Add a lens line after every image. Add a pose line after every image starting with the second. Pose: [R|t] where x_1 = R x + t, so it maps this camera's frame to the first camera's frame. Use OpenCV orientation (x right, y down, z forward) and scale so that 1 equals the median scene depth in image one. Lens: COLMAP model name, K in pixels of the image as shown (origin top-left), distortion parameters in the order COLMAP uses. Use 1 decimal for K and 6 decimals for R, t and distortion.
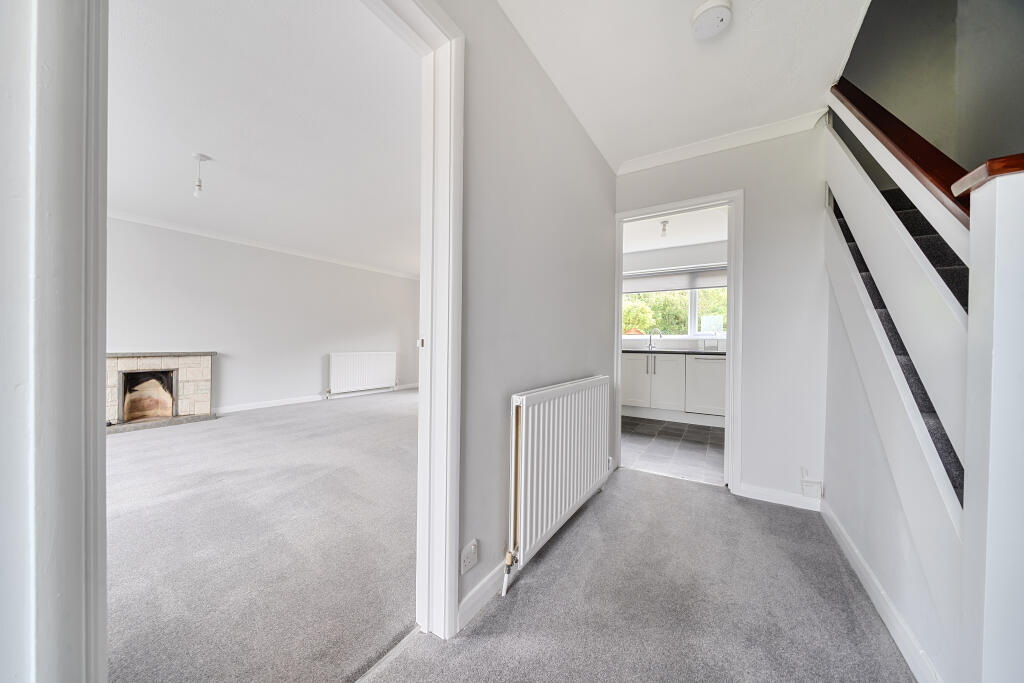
lens RADIAL K [[353.5, 0, 512.7], [0, 353.5, 346.3], [0, 0, 1]] dist [-0.001809, -0.000160]
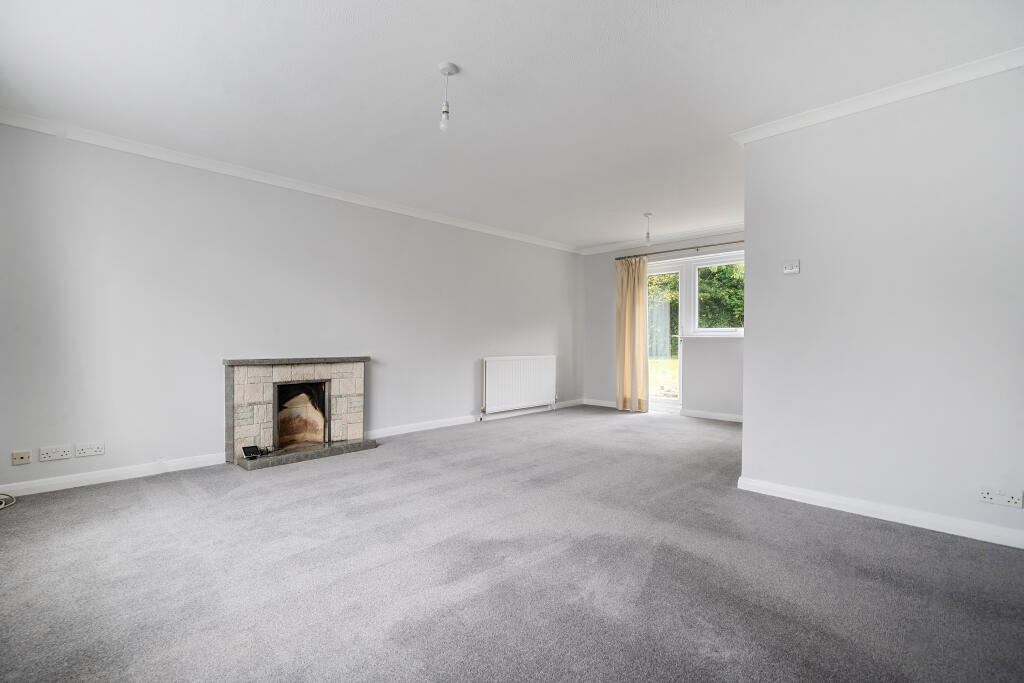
lens RADIAL K [[471.6, 0, 514.0], [0, 471.6, 341.8], [0, 0, 1]] dist [0.000484, -0.000079]
pose [[0.978754, -0.010617, -0.204764, -0.355262], [0.008671, 0.999908, -0.010400, -0.003176], [0.204856, 0.008403, 0.978756, 0.089632]]
